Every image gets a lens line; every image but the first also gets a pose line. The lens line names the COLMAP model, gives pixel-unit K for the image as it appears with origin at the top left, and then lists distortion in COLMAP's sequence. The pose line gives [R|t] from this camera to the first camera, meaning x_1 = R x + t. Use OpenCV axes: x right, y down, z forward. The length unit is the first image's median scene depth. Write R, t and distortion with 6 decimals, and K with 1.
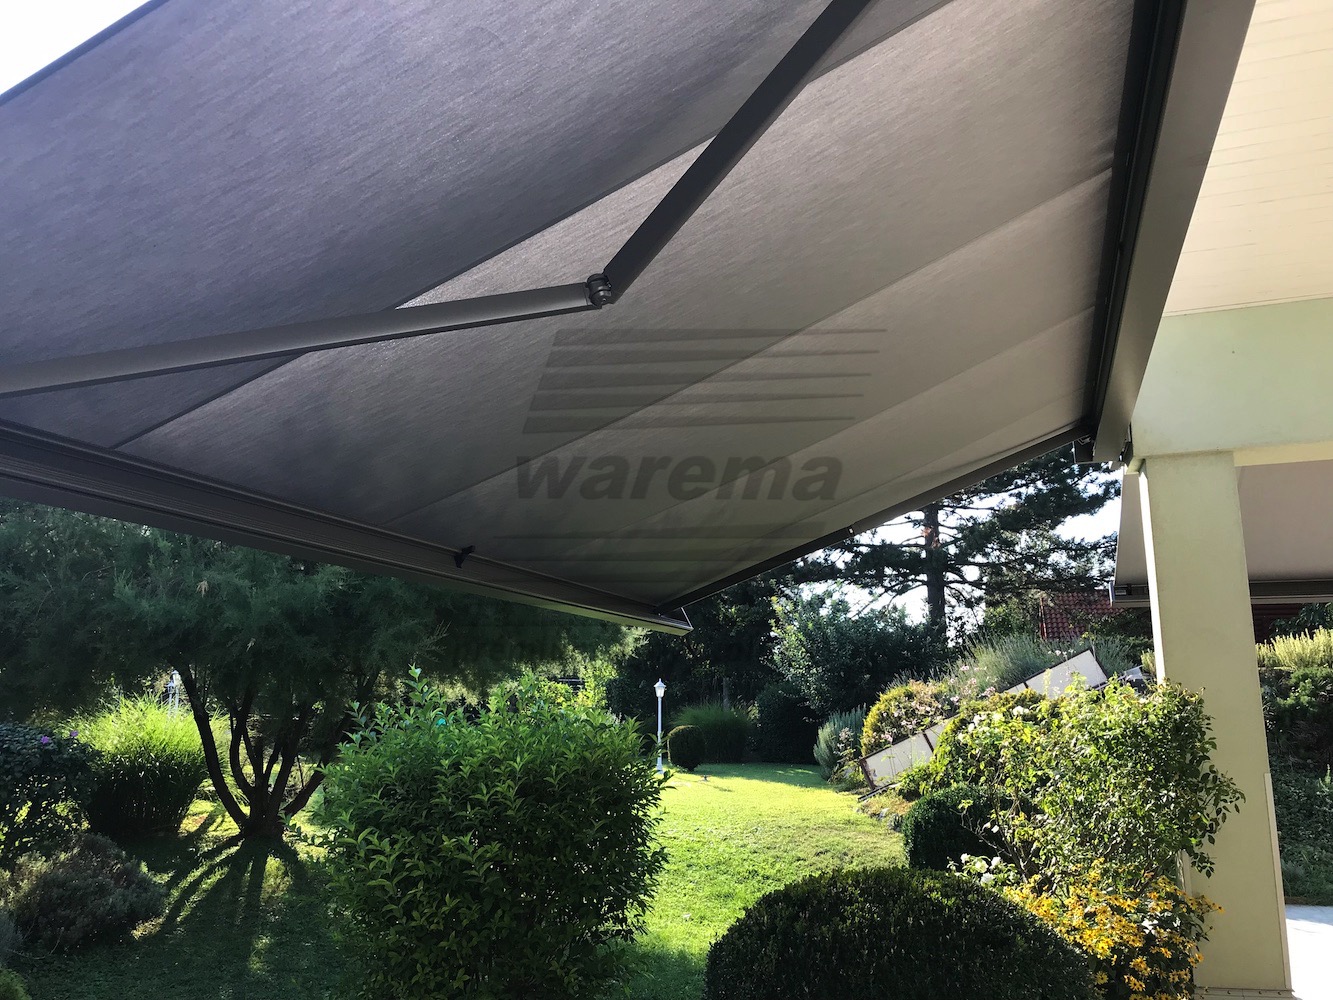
lens RADIAL K [[1079.8, 0, 666.5], [0, 1079.8, 500.0], [0, 0, 1]] dist [0.013979, -0.001409]
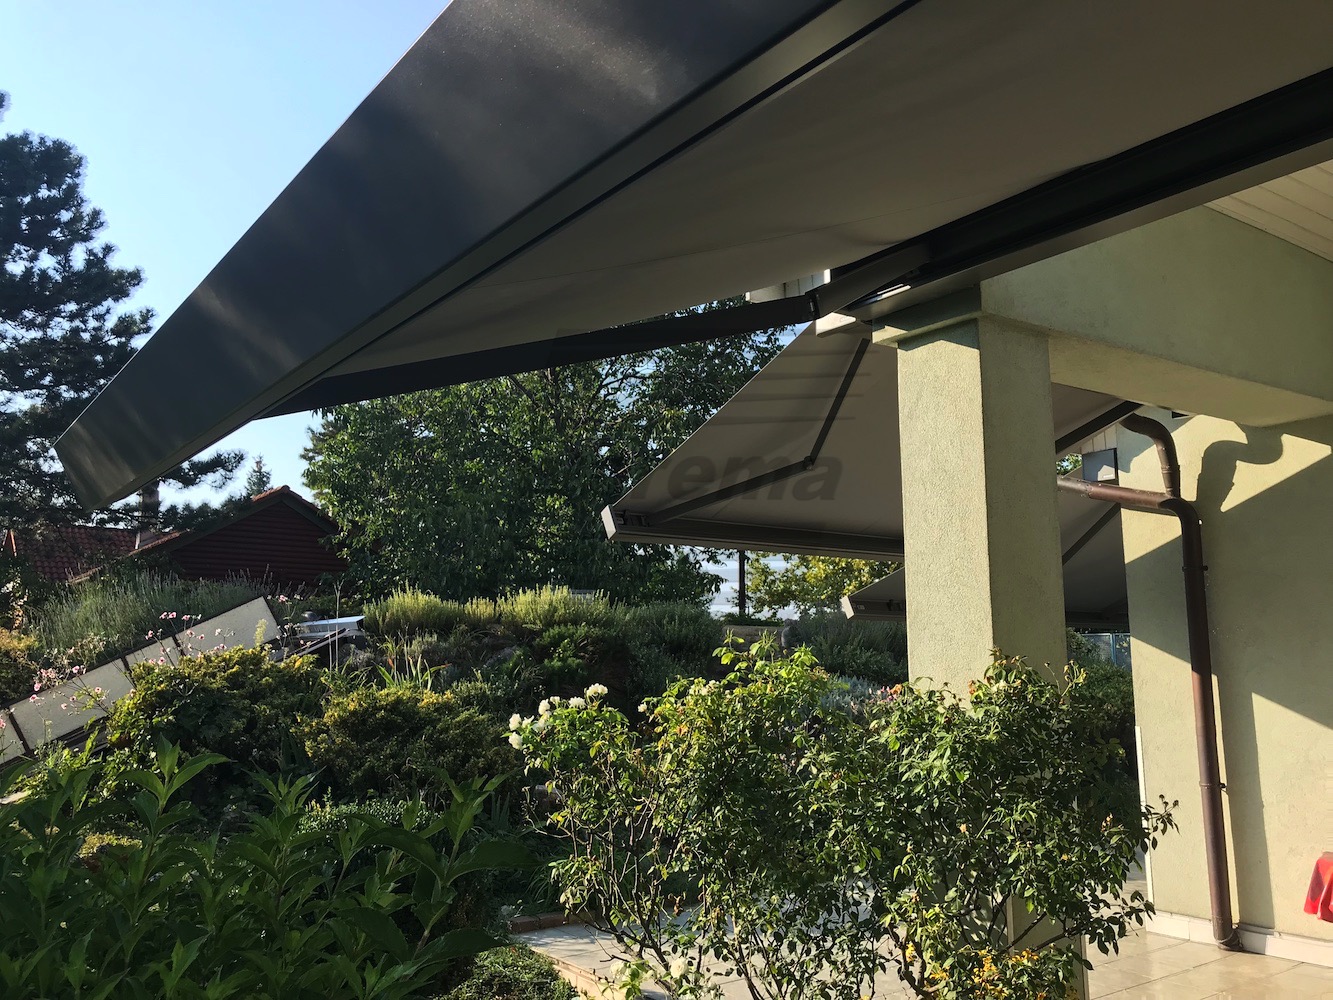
lens RADIAL K [[1088.5, 0, 666.5], [0, 1088.5, 500.0], [0, 0, 1]] dist [0.010136, -0.028640]
pose [[0.580323, 0.115331, 0.806179, -0.066101], [-0.152320, 0.987824, -0.031671, 0.041073], [-0.800015, -0.104418, 0.590824, 0.250499]]
